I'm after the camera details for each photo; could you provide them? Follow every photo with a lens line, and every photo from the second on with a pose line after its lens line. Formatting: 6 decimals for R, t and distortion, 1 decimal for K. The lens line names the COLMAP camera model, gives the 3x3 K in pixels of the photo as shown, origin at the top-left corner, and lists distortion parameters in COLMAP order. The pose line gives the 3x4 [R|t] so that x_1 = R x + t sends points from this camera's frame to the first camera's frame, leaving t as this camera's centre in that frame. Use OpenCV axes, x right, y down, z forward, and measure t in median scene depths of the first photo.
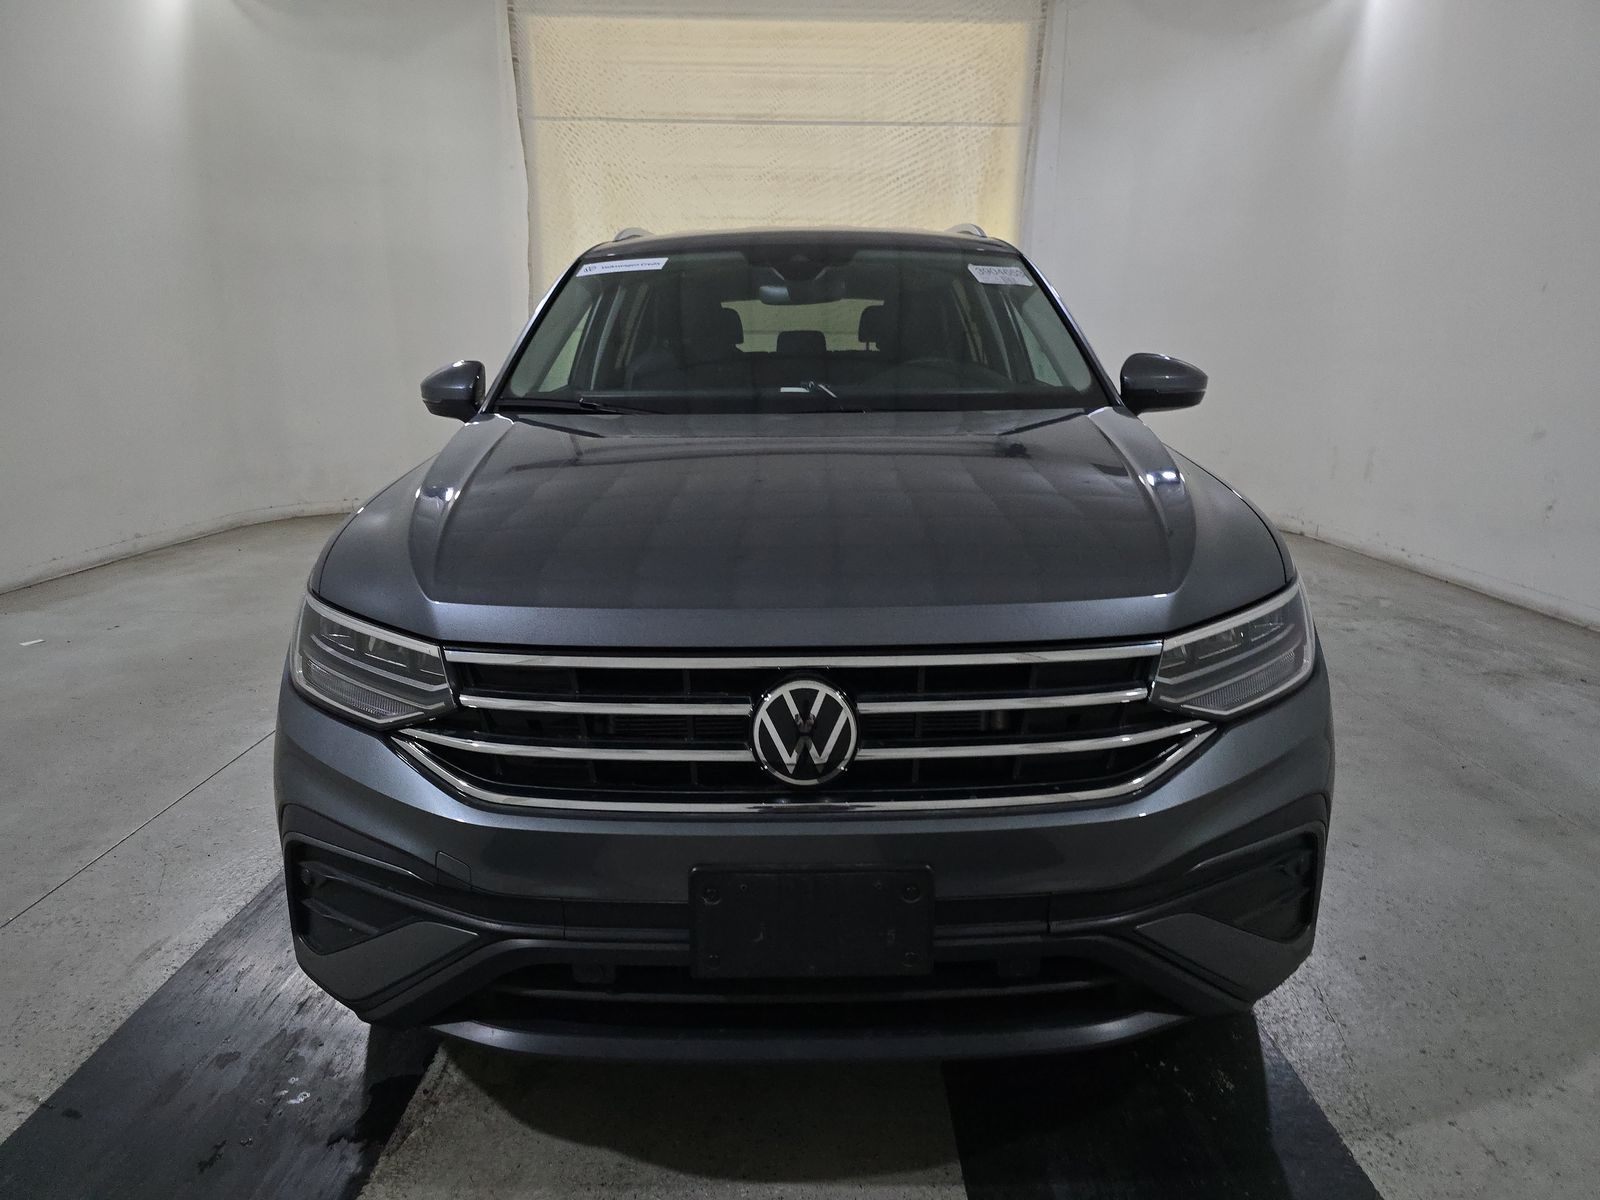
lens RADIAL K [[1063.2, 0, 796.4], [0, 1063.2, 603.7], [0, 0, 1]] dist [0.007382, -0.003932]
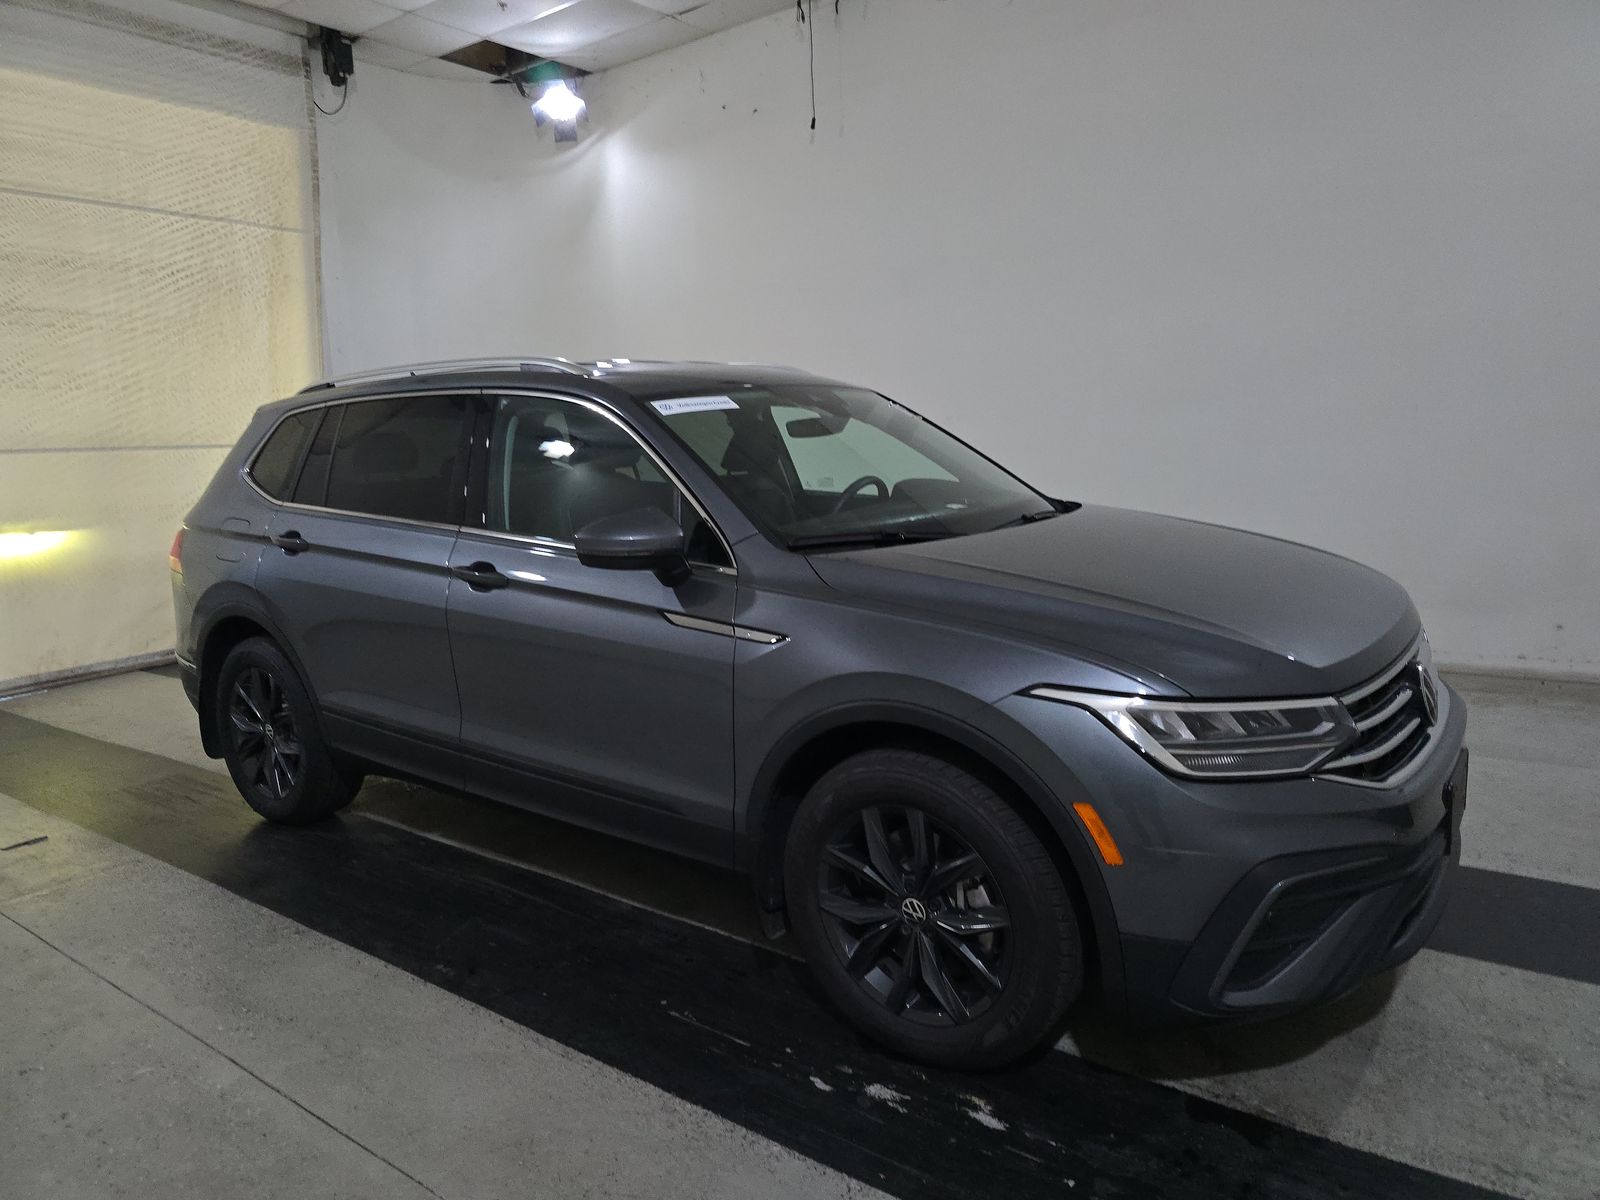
lens RADIAL K [[1063.2, 0, 795.9], [0, 1063.2, 602.2], [0, 0, 1]] dist [0.007382, -0.003932]
pose [[0.609576, -0.143906, 0.779556, -0.315373], [0.210308, 0.977504, 0.015996, -0.044486], [-0.764322, 0.154197, 0.626128, 0.109175]]
